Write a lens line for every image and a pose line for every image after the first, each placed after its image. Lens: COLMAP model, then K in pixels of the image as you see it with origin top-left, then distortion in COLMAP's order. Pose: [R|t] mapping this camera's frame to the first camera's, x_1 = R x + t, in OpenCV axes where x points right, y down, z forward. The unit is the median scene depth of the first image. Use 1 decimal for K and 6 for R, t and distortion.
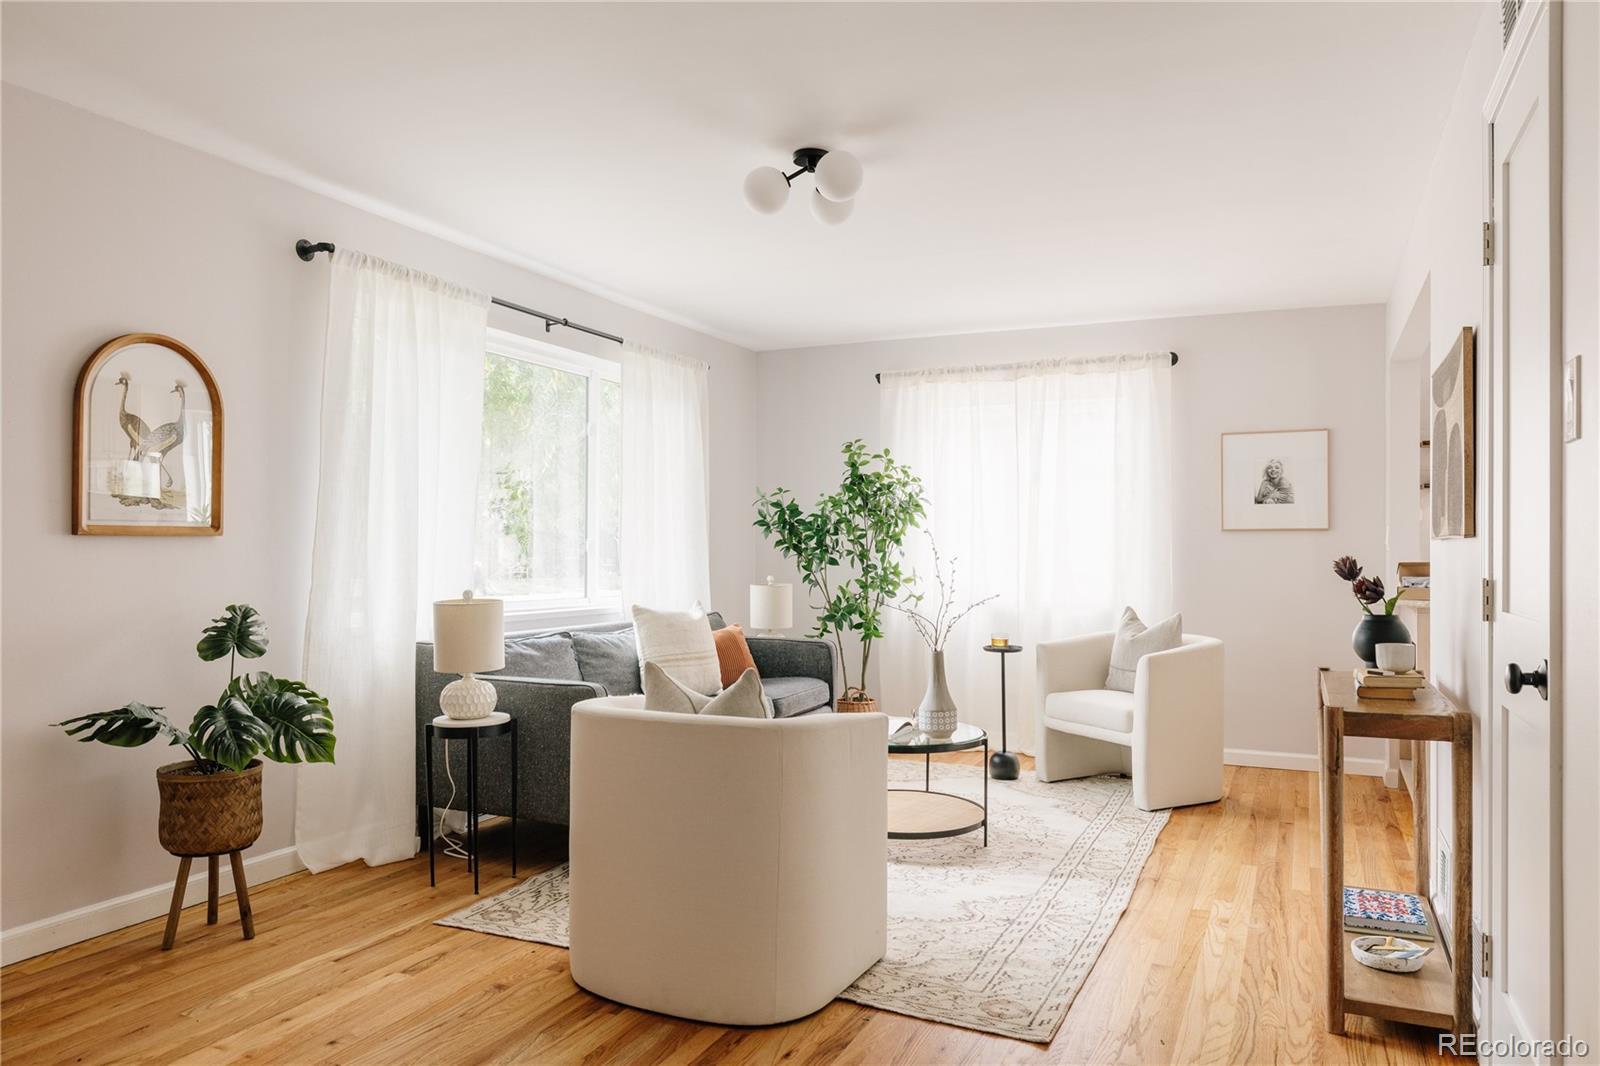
lens RADIAL K [[1096.6, 0, 811.9], [0, 1096.6, 537.7], [0, 0, 1]] dist [0.009564, -0.011223]
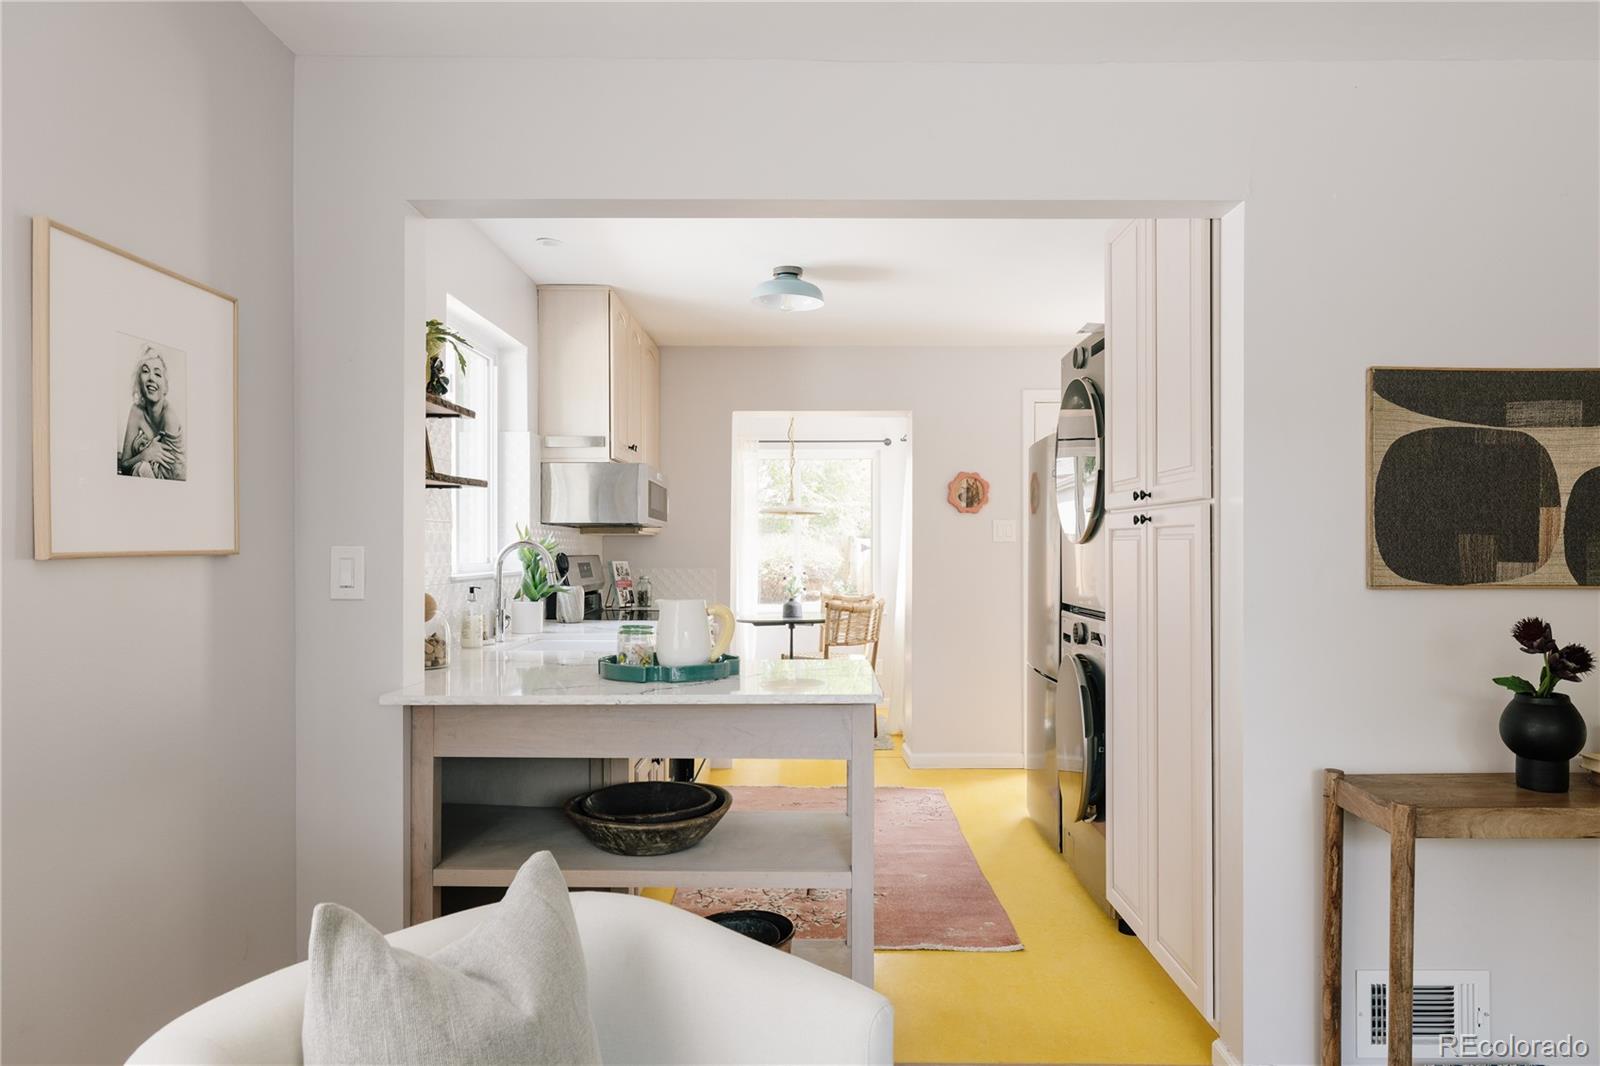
lens RADIAL K [[1009.2, 0, 801.9], [0, 1009.2, 540.6], [0, 0, 1]] dist [0.009264, -0.011691]
pose [[-0.403839, 0.001388, 0.914829, 0.051903], [-0.012408, 0.999899, -0.006994, -0.011852], [-0.914746, -0.014176, -0.403781, 0.940088]]
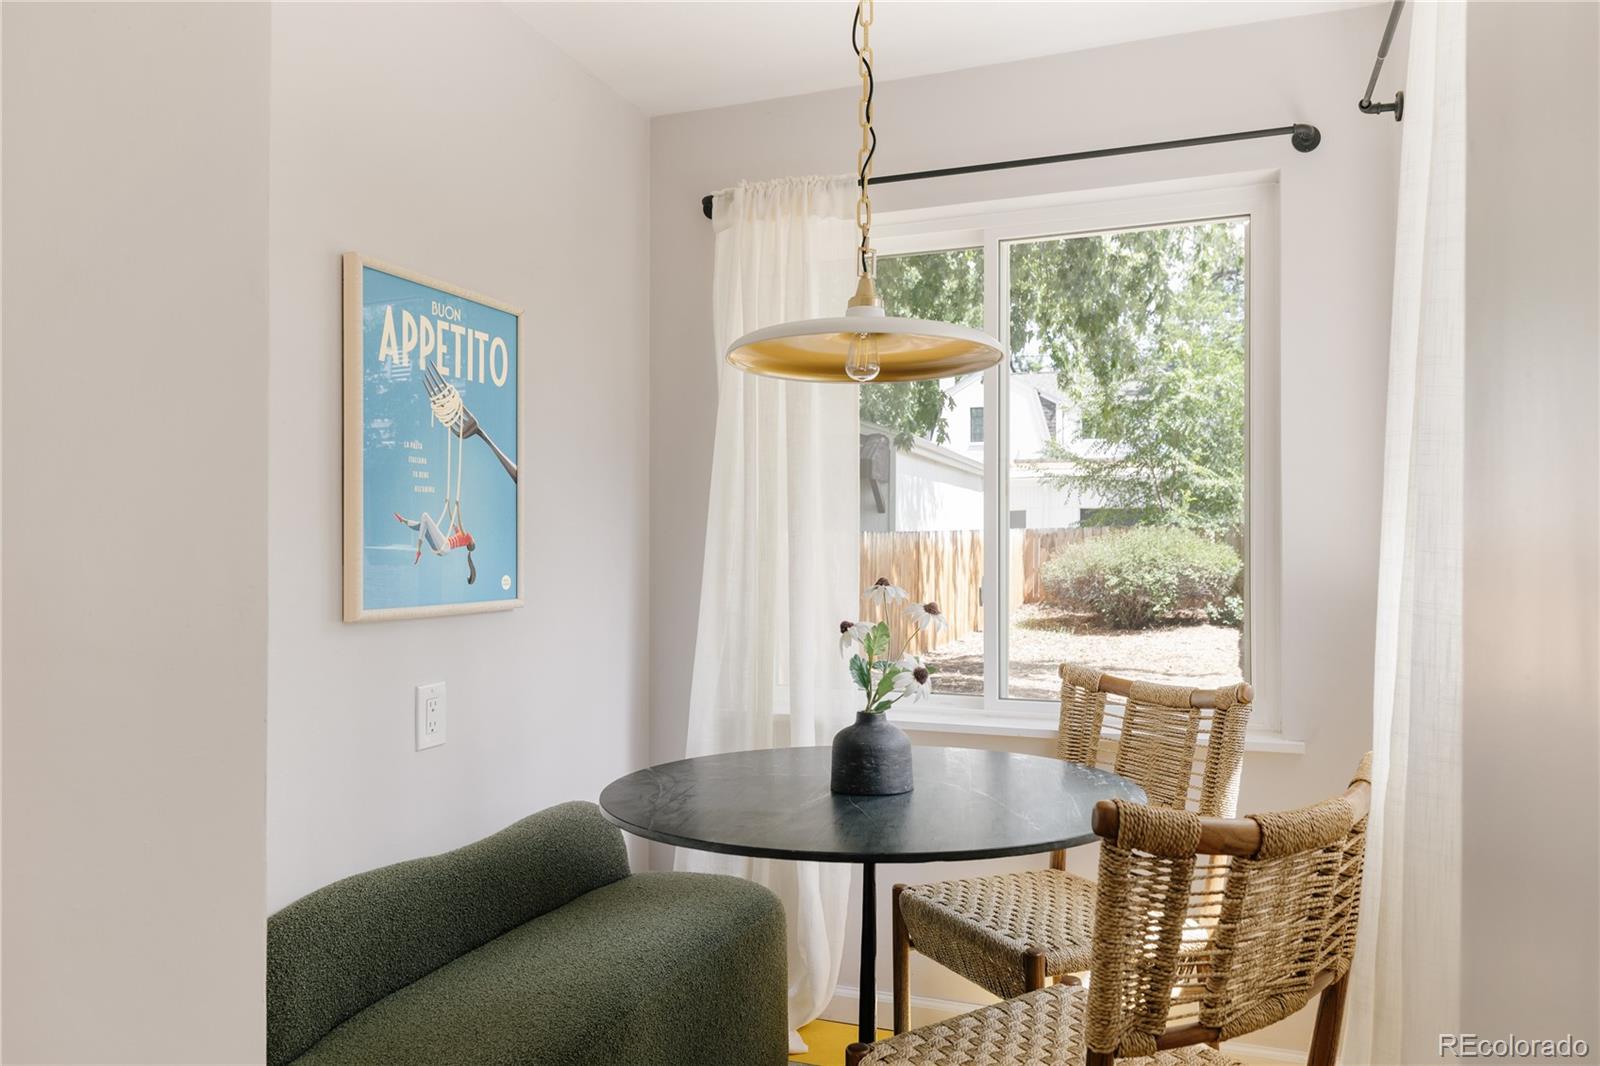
lens RADIAL K [[1096.6, 0, 815.3], [0, 1096.6, 567.7], [0, 0, 1]] dist [0.009564, -0.011223]
pose [[-0.071127, -0.018306, 0.997299, 0.822845], [-0.008435, 0.999807, 0.017751, 0.001363], [-0.997432, -0.007149, -0.071268, 0.513168]]
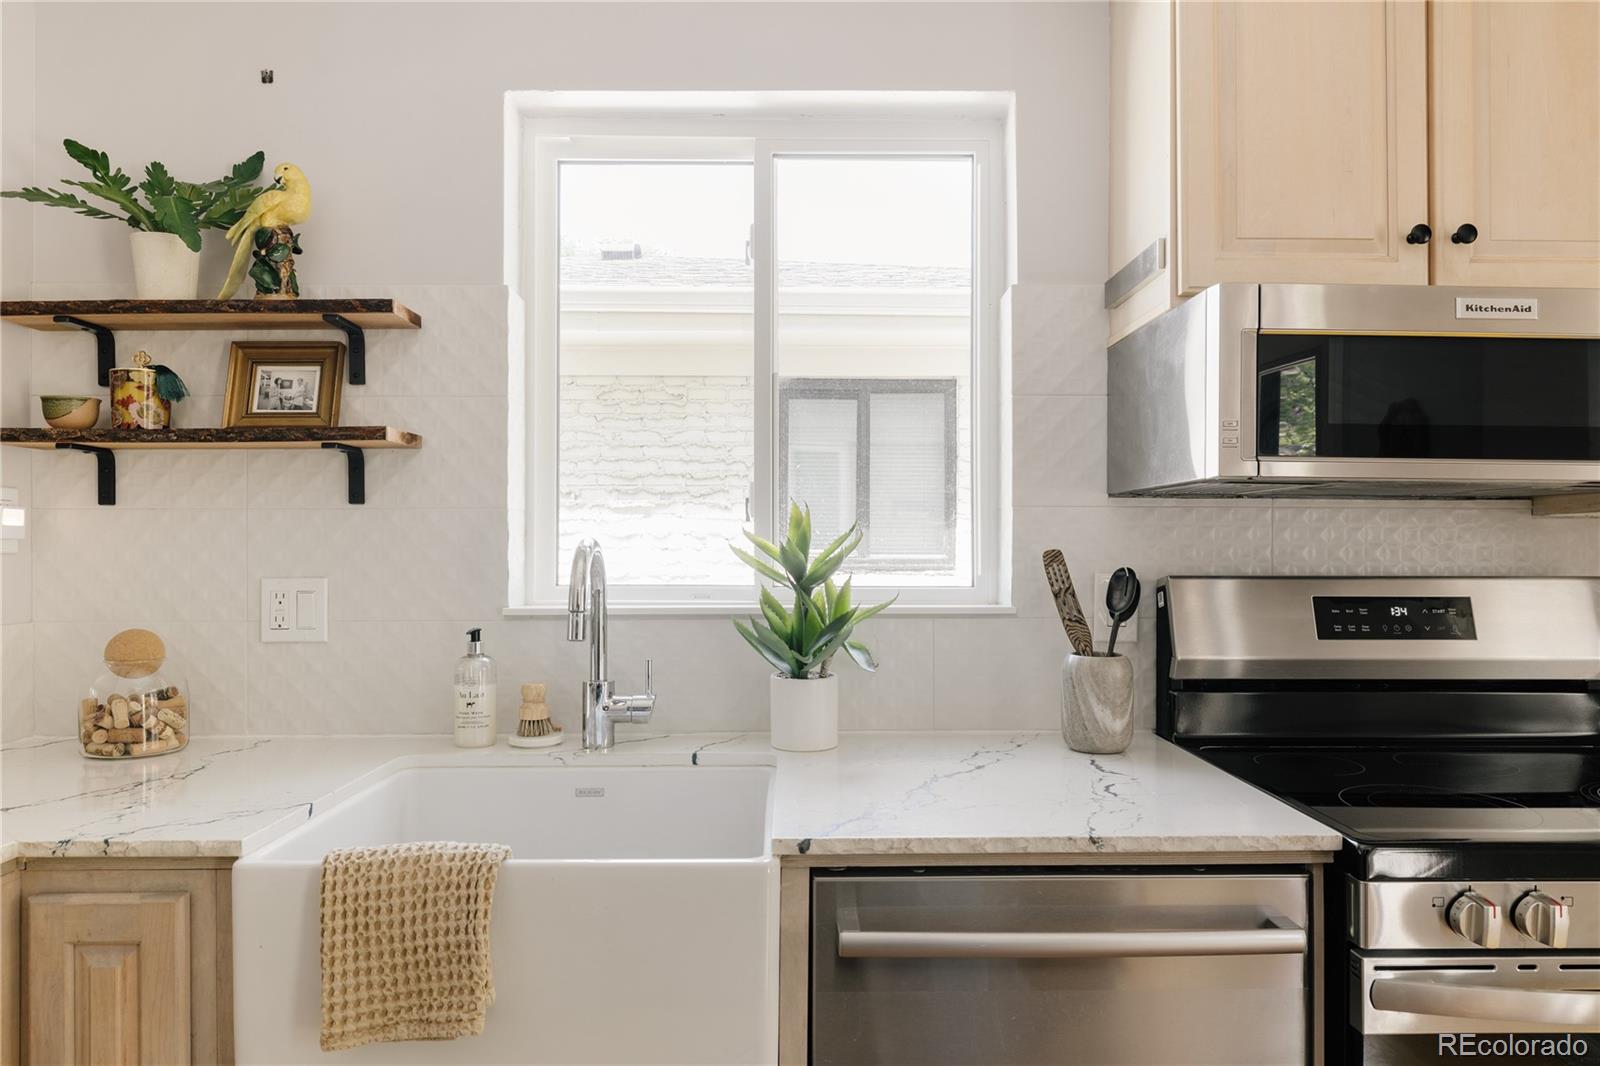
lens RADIAL K [[1009.2, 0, 808.4], [0, 1009.2, 544.2], [0, 0, 1]] dist [0.009264, -0.011691]
pose [[0.906446, -0.003556, 0.422306, 0.605379], [-0.000288, 0.999959, 0.009039, -0.015466], [-0.422321, -0.008315, 0.906408, 0.571045]]
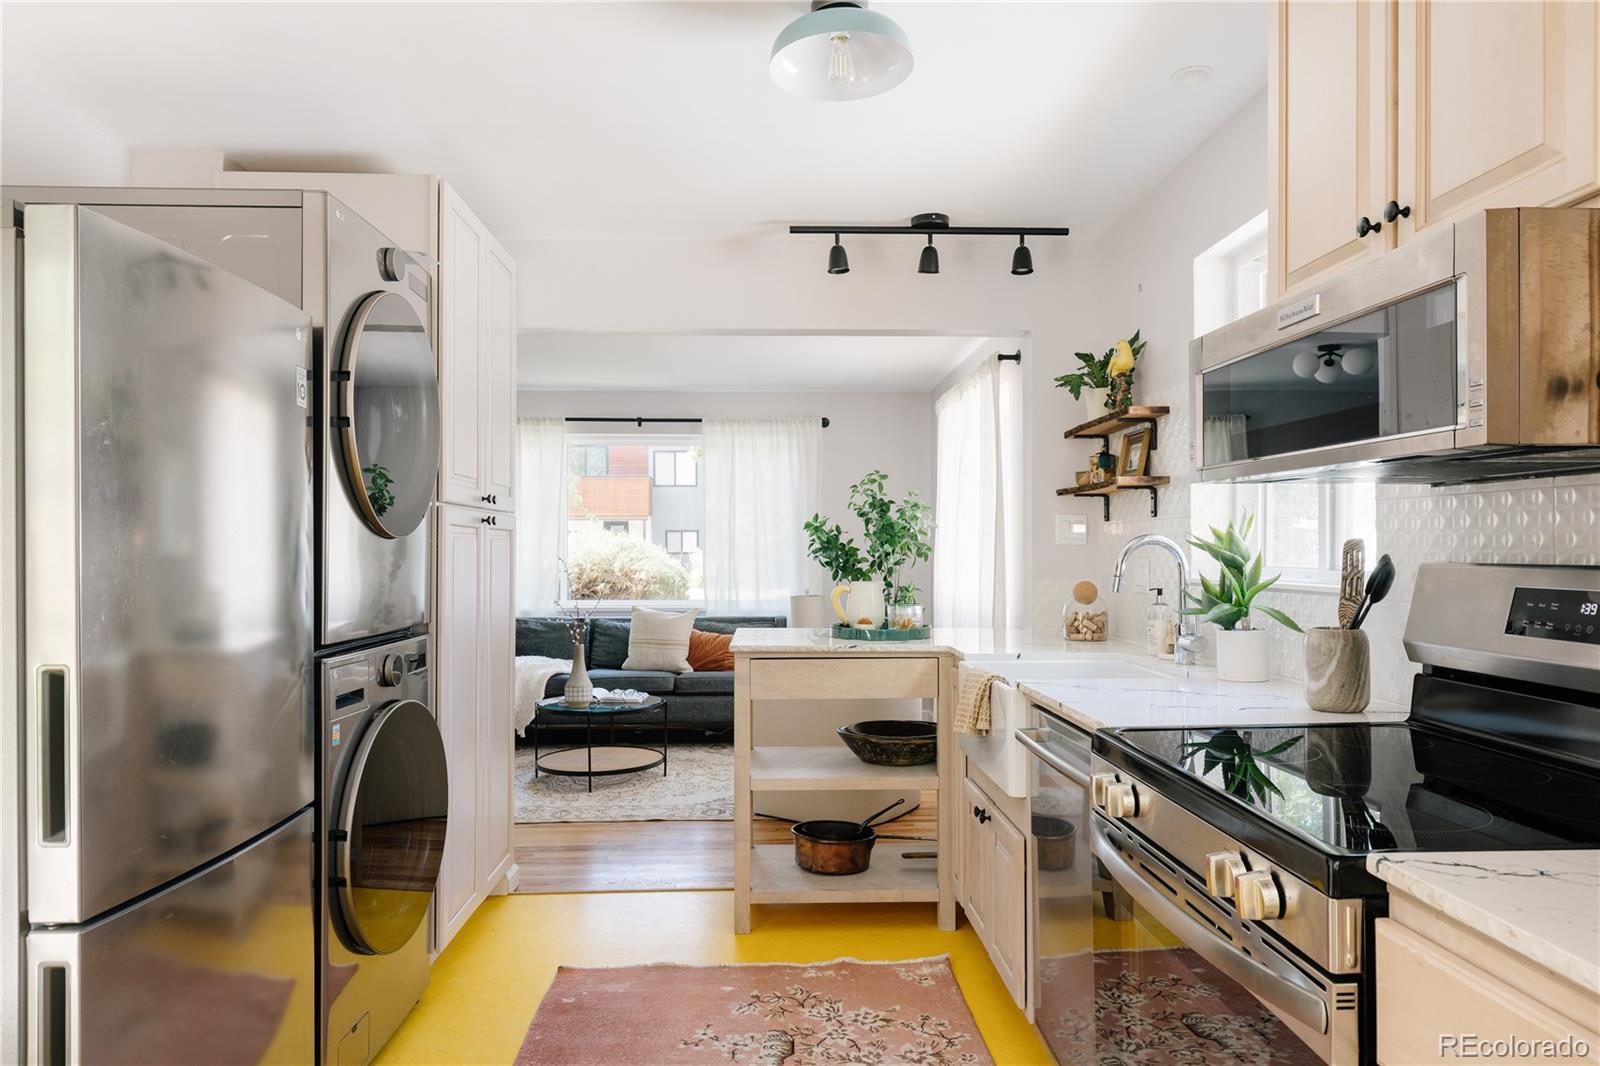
lens RADIAL K [[1035.6, 0, 799.3], [0, 1035.6, 541.6], [0, 0, 1]] dist [-0.008385, 0.002238]
pose [[0.445416, -0.011945, -0.895244, 1.028690], [0.012423, 0.999897, -0.007161, -0.009907], [0.895238, -0.007932, 0.445519, 0.485413]]
